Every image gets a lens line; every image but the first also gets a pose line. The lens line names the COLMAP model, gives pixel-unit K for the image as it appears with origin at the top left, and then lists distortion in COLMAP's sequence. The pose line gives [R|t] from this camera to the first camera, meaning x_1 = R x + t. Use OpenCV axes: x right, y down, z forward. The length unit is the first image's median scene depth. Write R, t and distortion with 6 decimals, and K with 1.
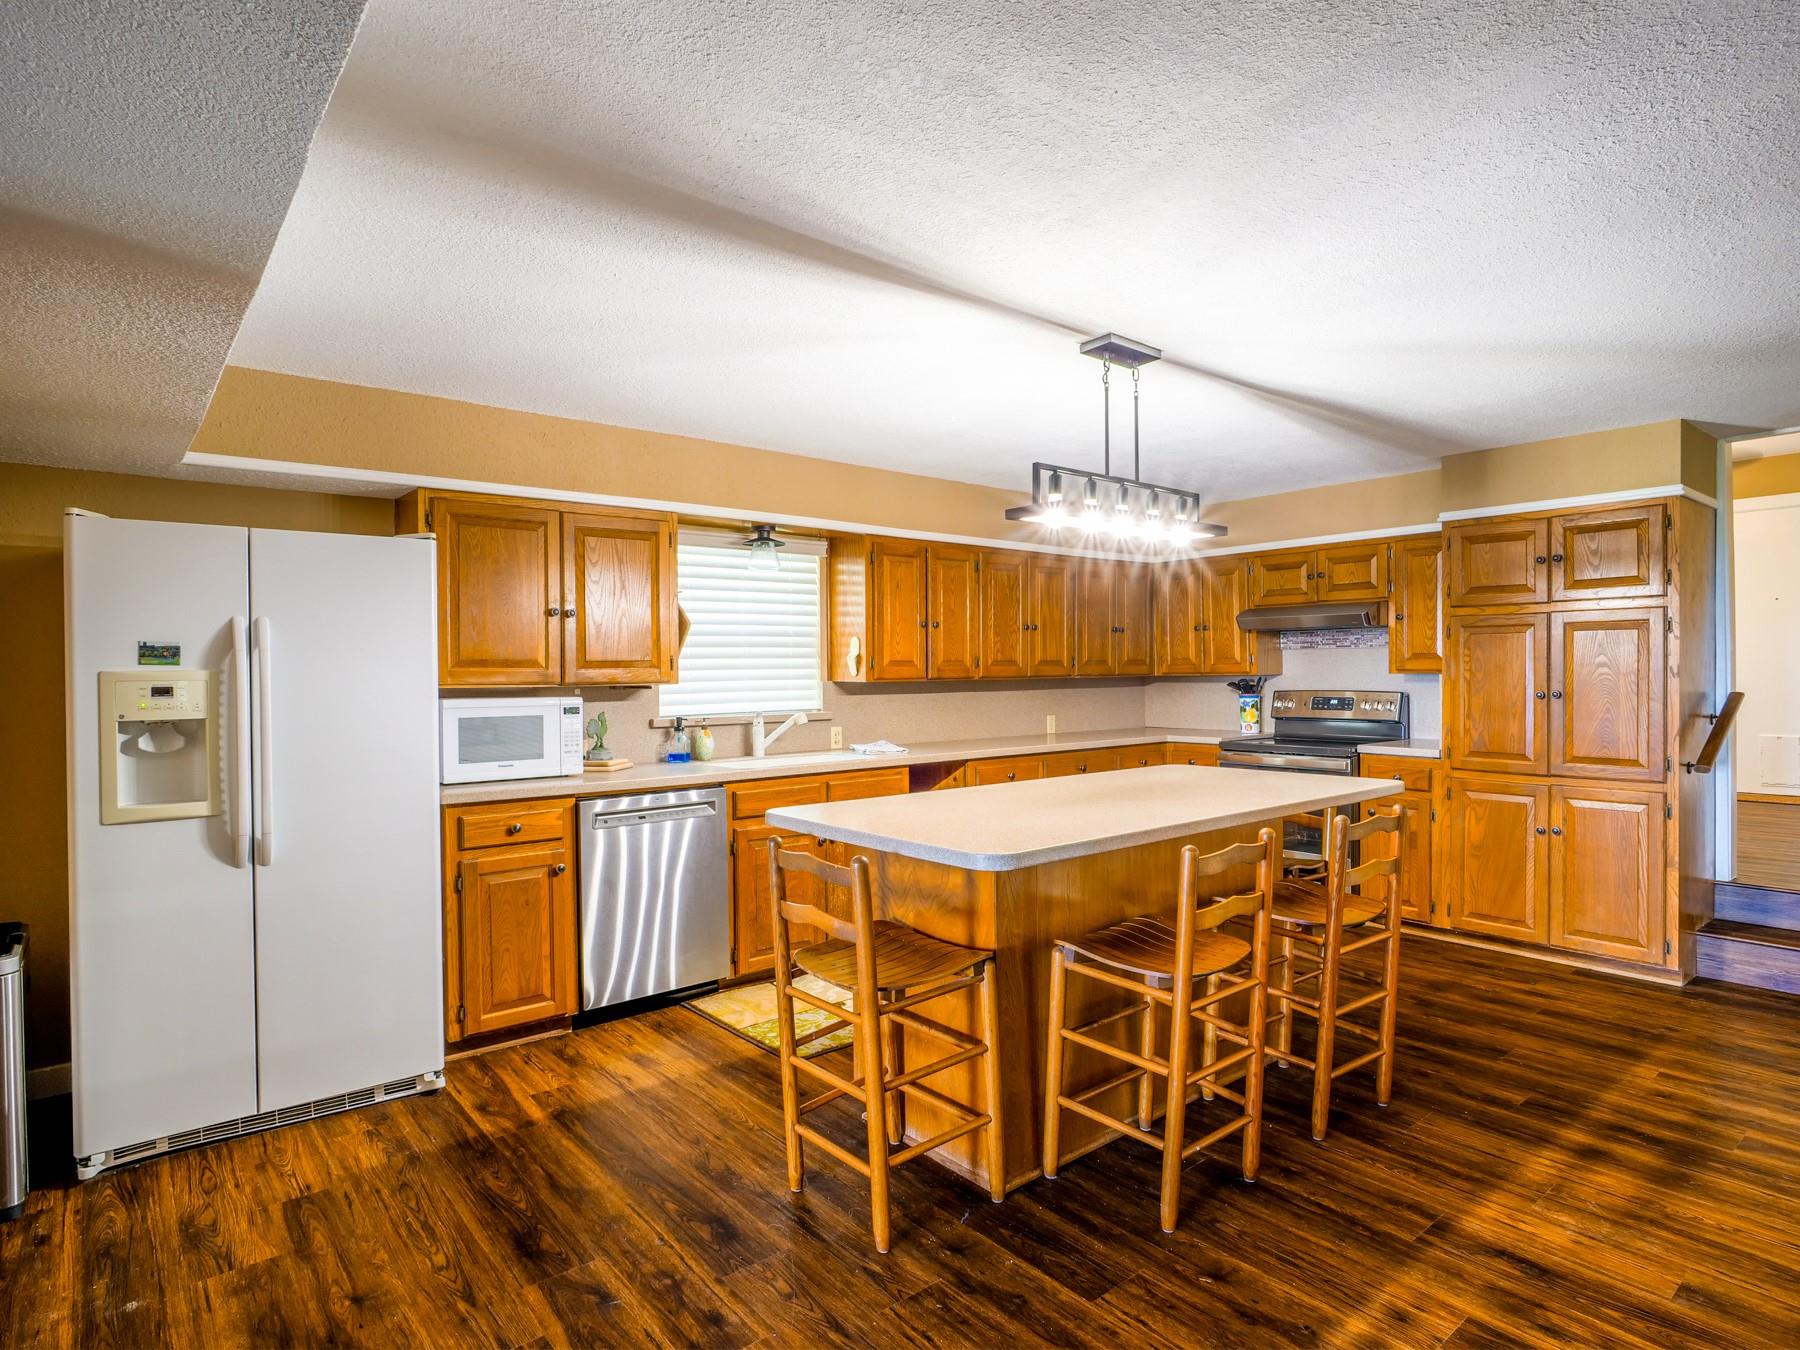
lens RADIAL K [[979.0, 0, 931.4], [0, 979.0, 674.0], [0, 0, 1]] dist [-0.018115, 0.001476]
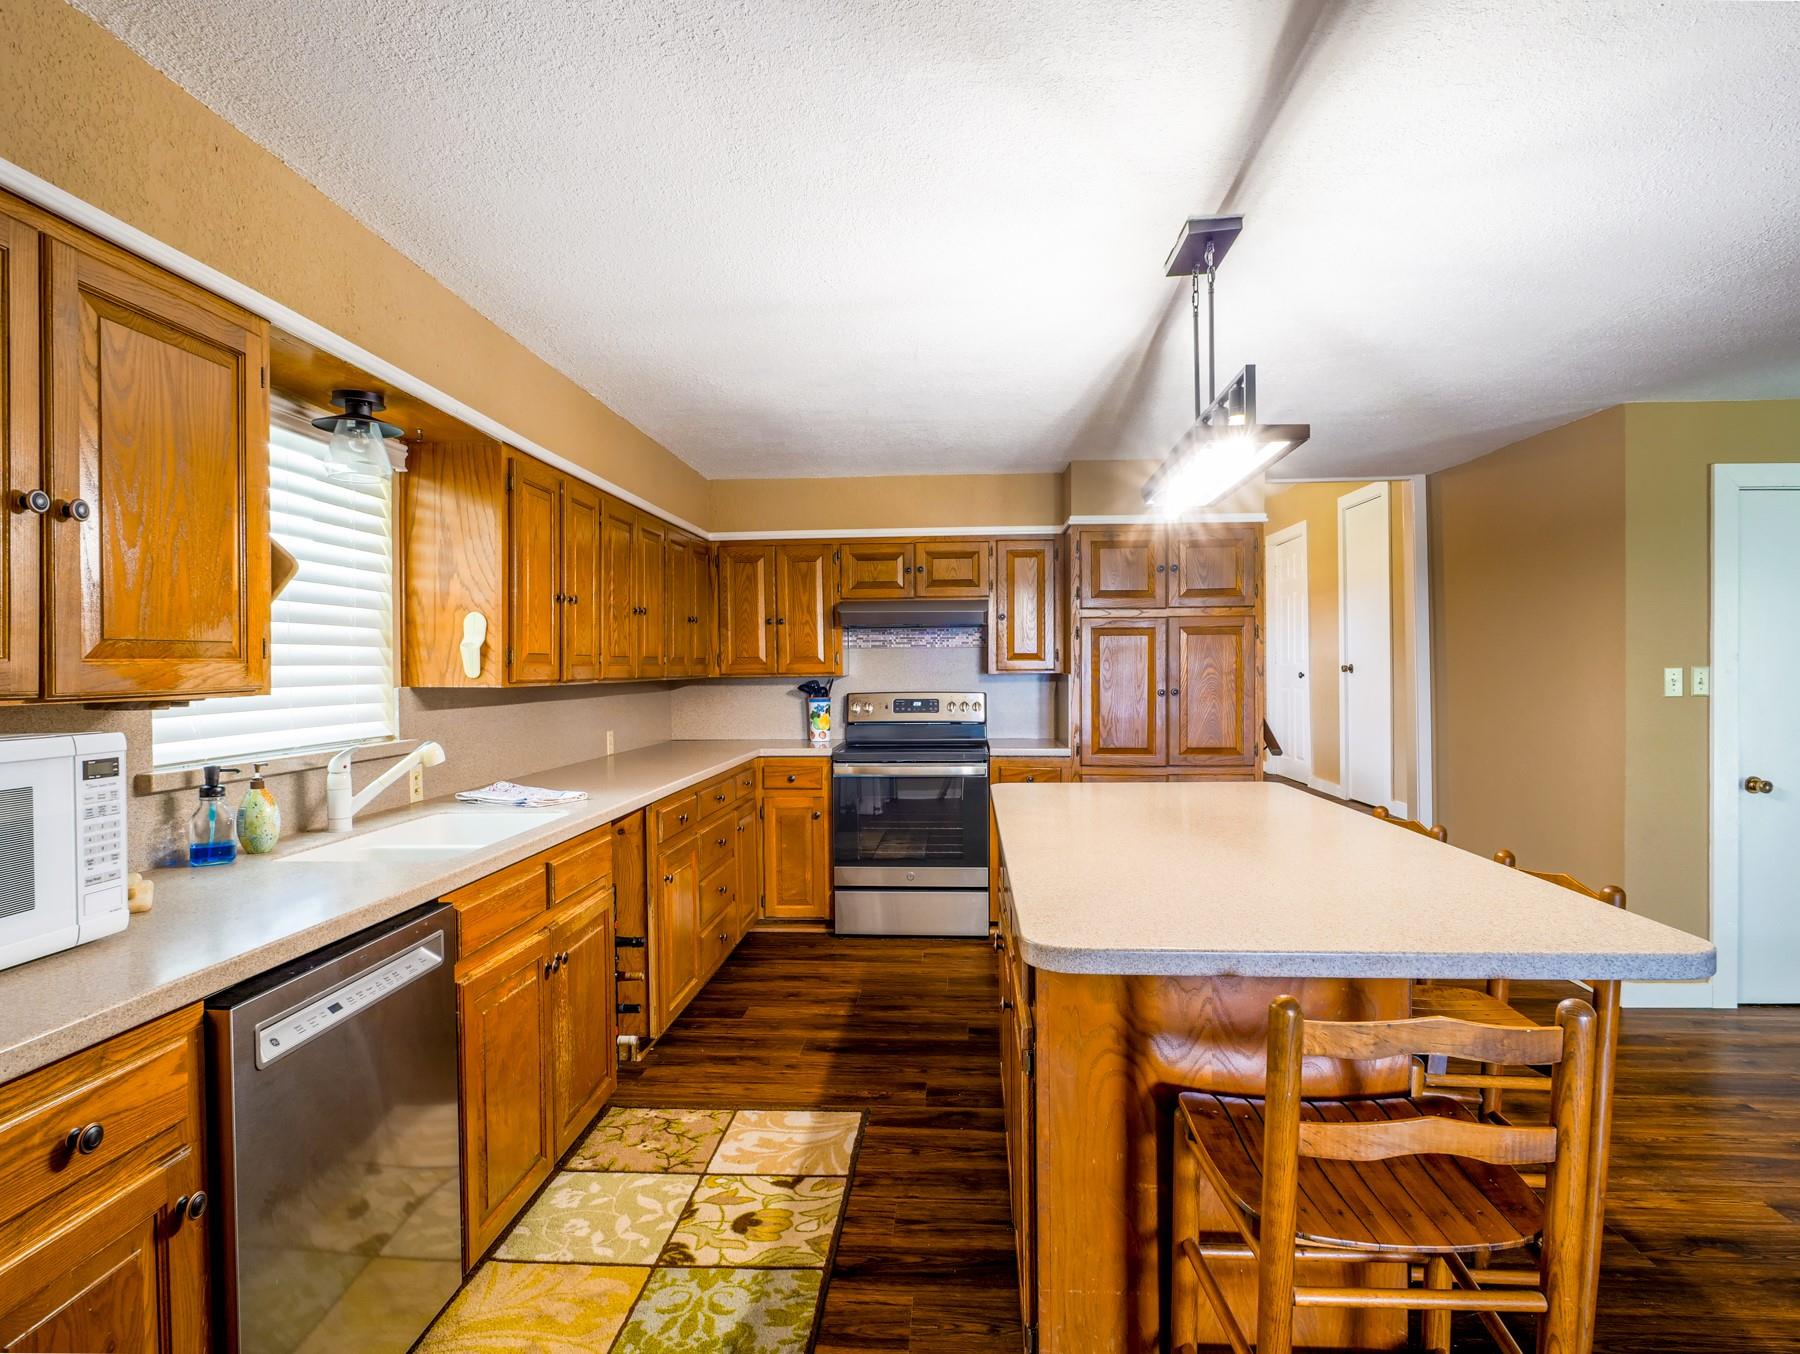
lens RADIAL K [[979.0, 0, 898.4], [0, 979.0, 675.8], [0, 0, 1]] dist [-0.018115, 0.001476]
pose [[0.701779, -0.001331, 0.712393, -0.318553], [0.003714, 0.999991, -0.001790, 0.002932], [-0.712385, 0.003903, 0.701778, 0.397516]]
